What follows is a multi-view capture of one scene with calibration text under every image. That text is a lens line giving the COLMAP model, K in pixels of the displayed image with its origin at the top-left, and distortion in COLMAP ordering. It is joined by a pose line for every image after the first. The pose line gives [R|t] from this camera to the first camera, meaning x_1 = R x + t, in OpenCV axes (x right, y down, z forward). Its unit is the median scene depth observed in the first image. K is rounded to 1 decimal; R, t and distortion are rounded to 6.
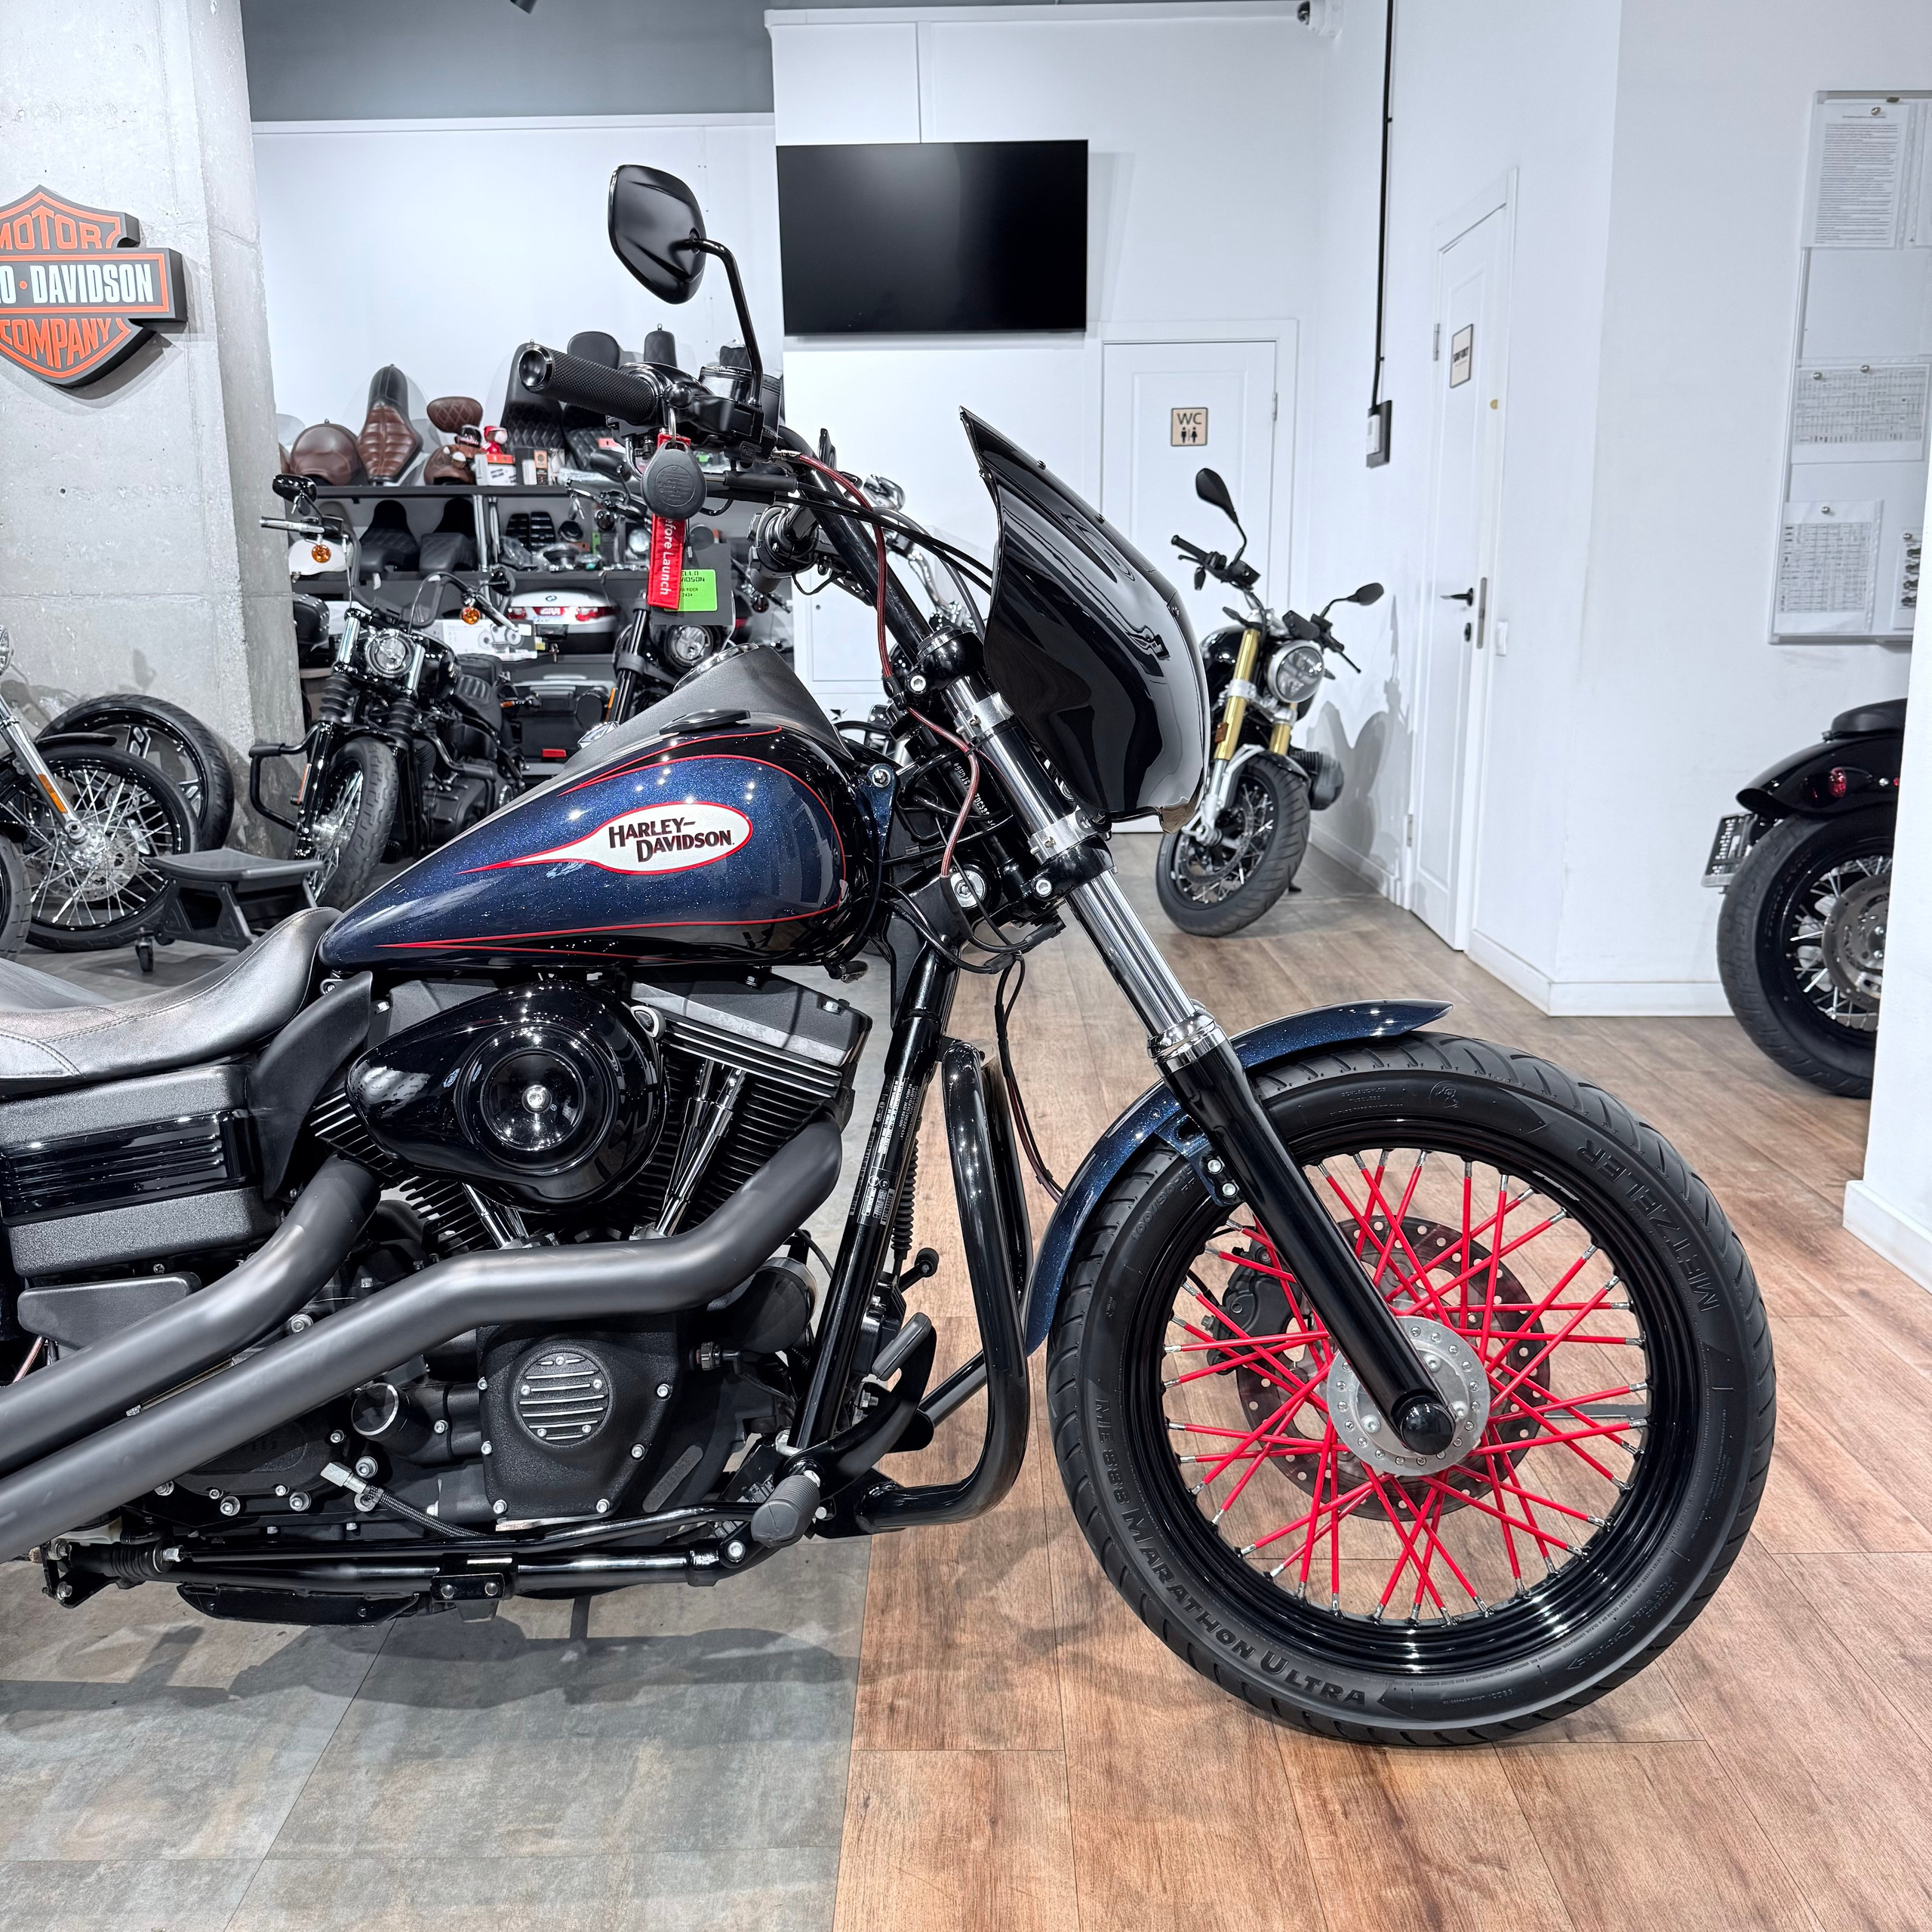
lens RADIAL K [[1788.0, 0, 958.6], [0, 1788.0, 970.5], [0, 0, 1]] dist [0.105948, -0.188784]
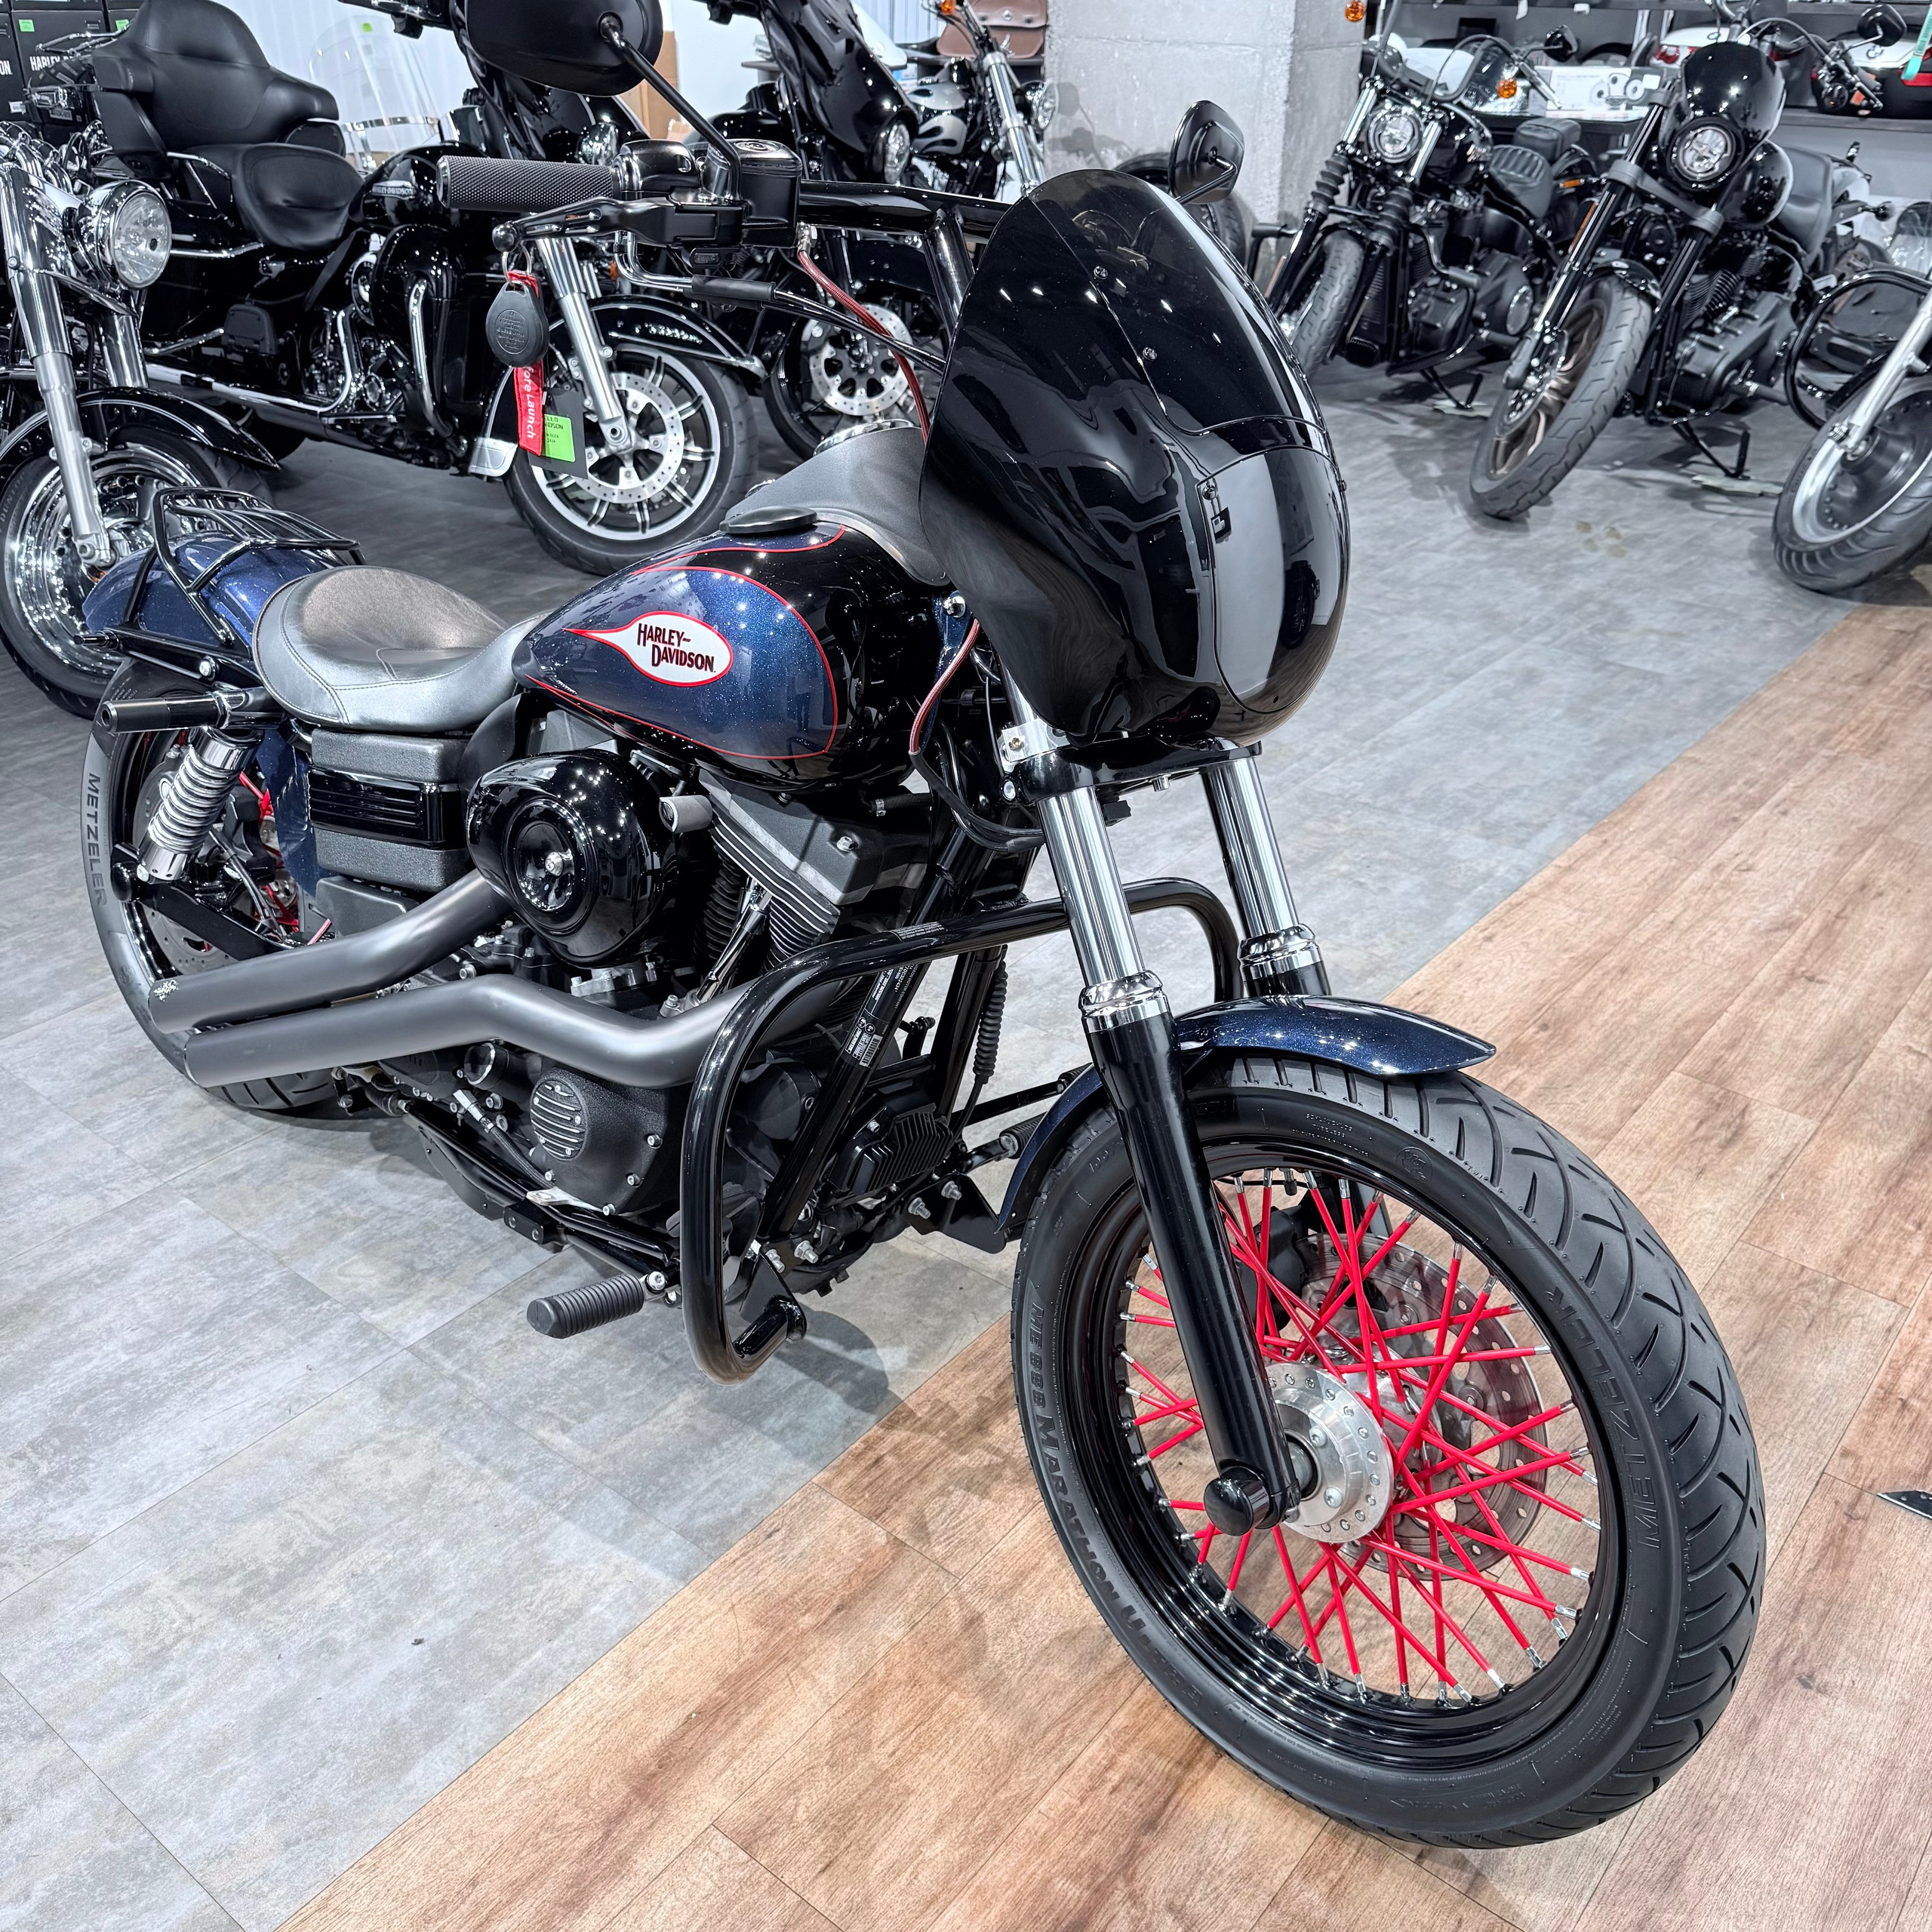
lens RADIAL K [[1807.6, 0, 959.8], [0, 1807.6, 959.4], [0, 0, 1]] dist [0.054147, -0.097508]
pose [[0.780277, 0.319182, -0.537858, 0.152362], [-0.143224, 0.928311, 0.343112, -0.077261], [0.608815, -0.190688, 0.770054, 0.081619]]
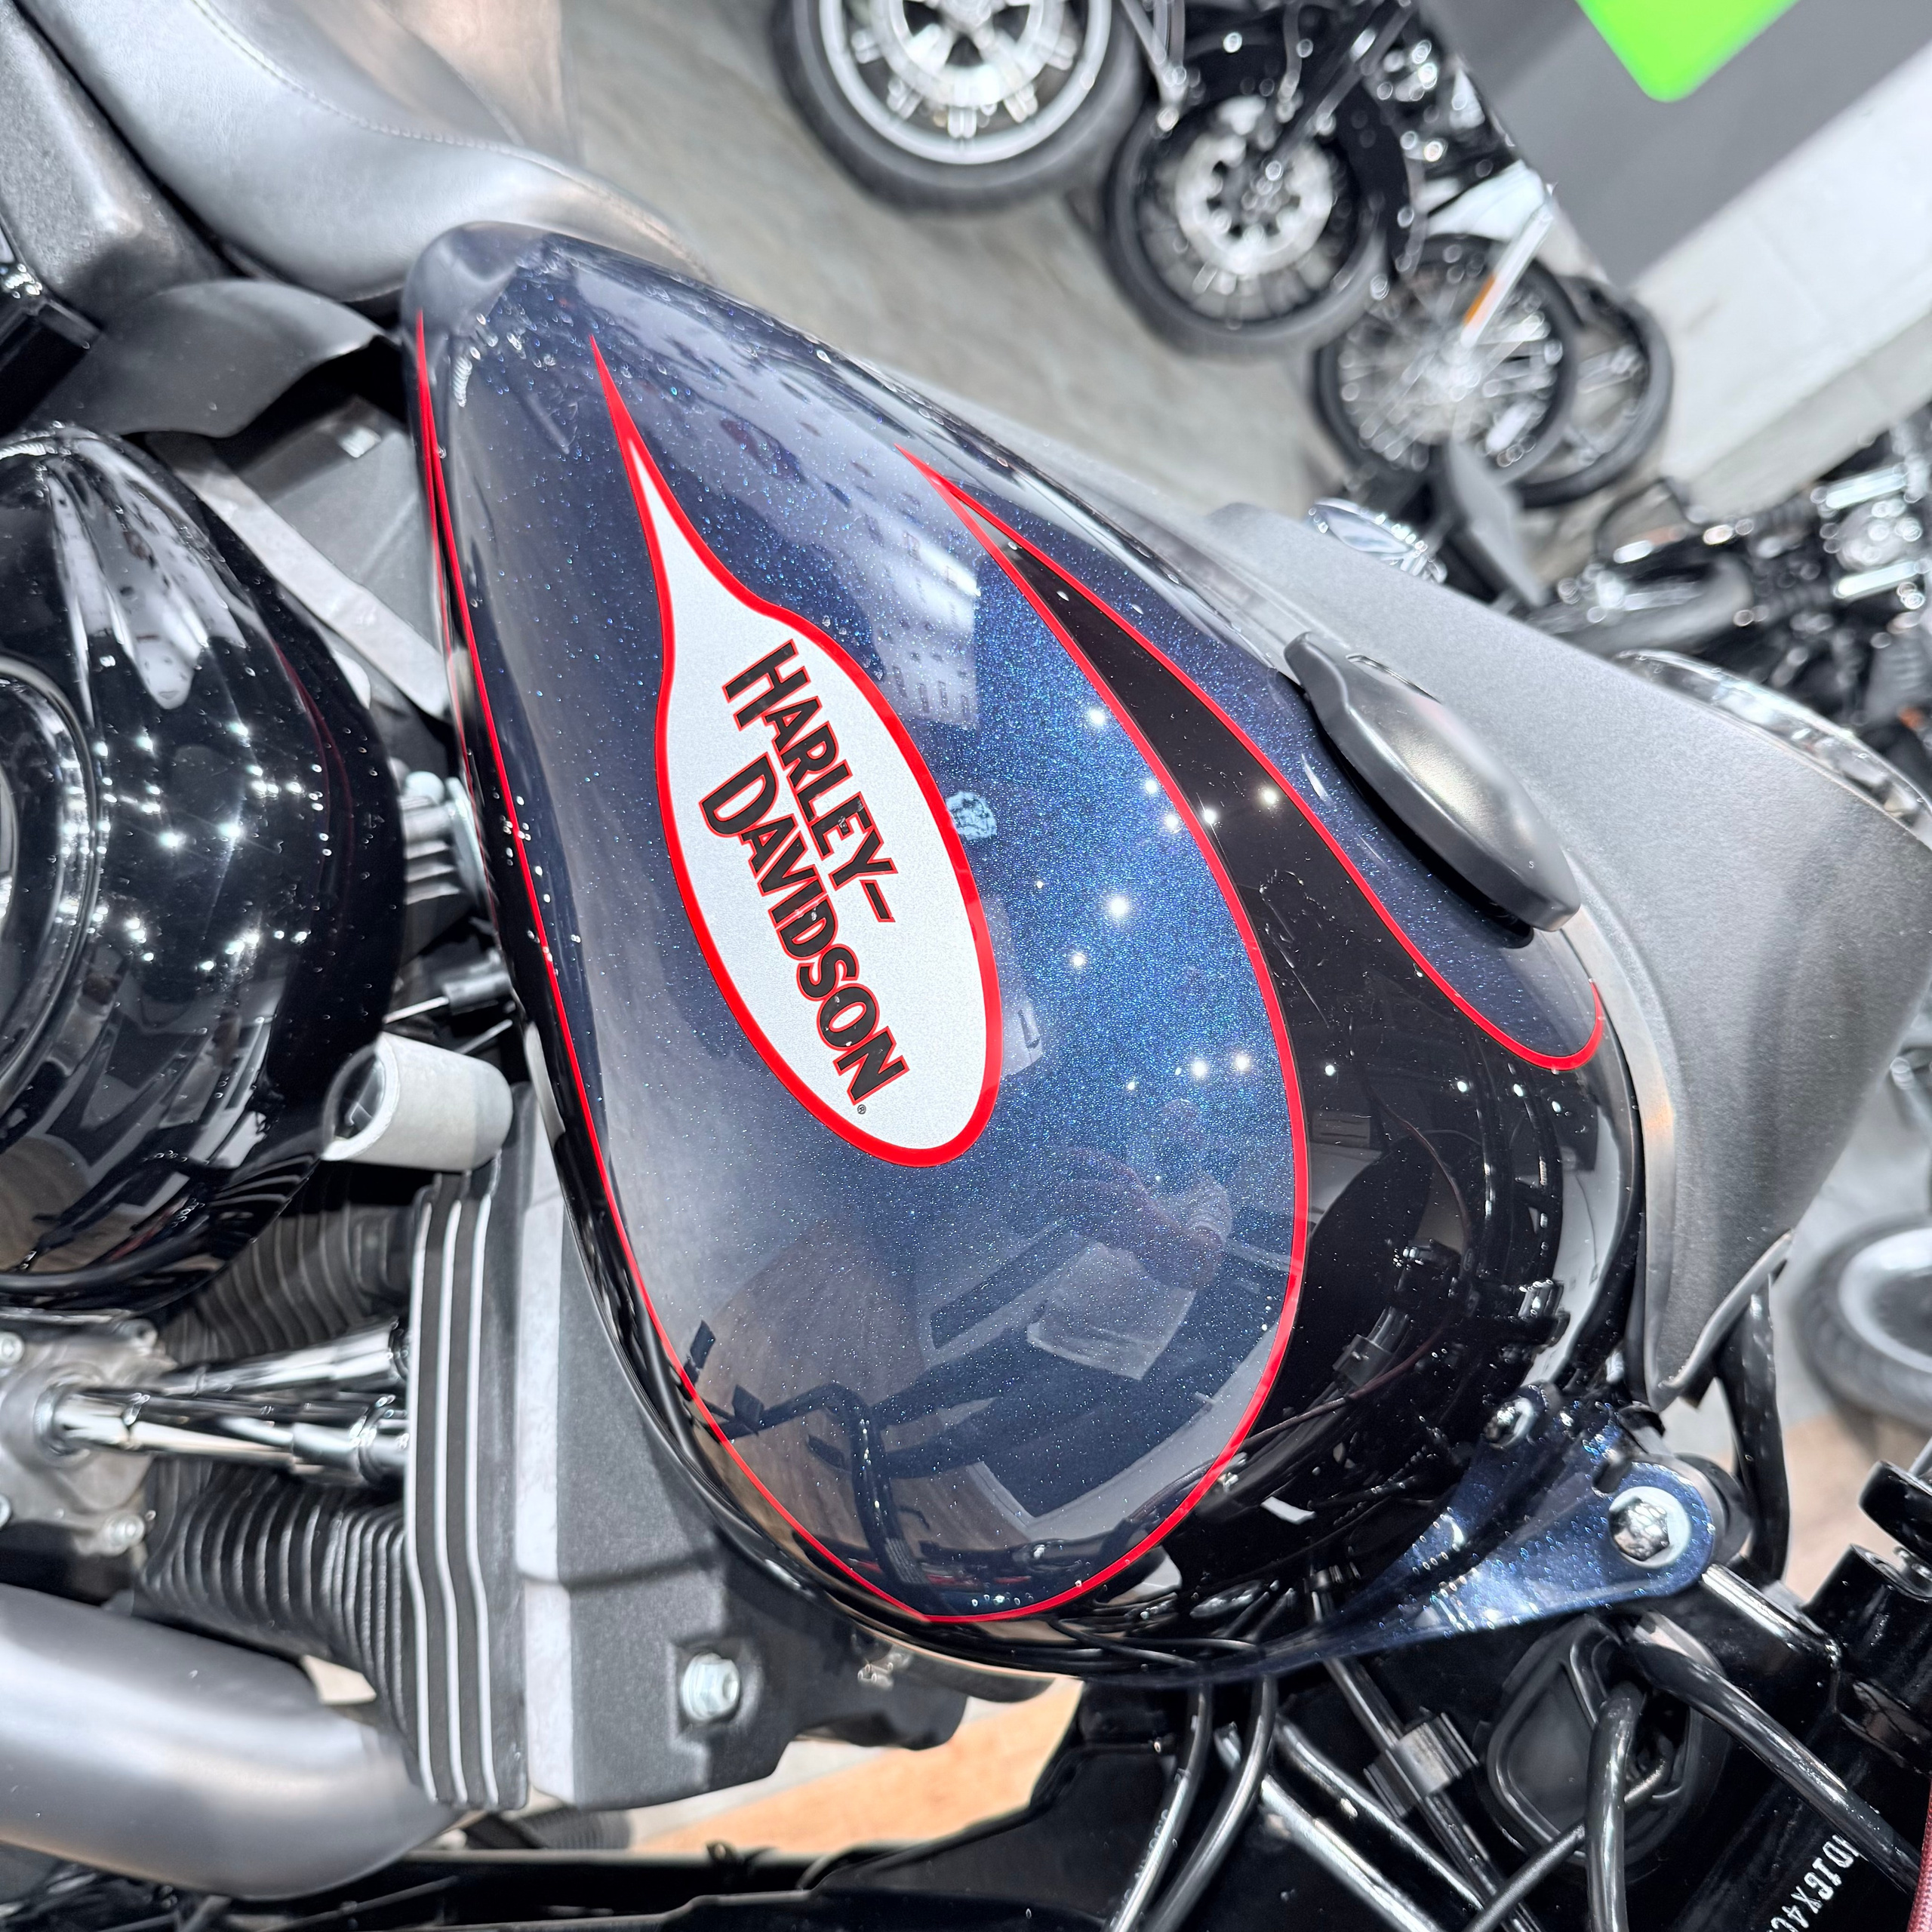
lens RADIAL K [[1882.3, 0, 966.0], [0, 1882.3, 966.0], [0, 0, 1]] dist [-0.011887, -0.029647]
pose [[0.340357, 0.865908, -0.366553, -0.013910], [-0.822601, 0.463042, 0.330031, -0.046048], [0.455505, 0.189199, 0.869896, 0.219312]]
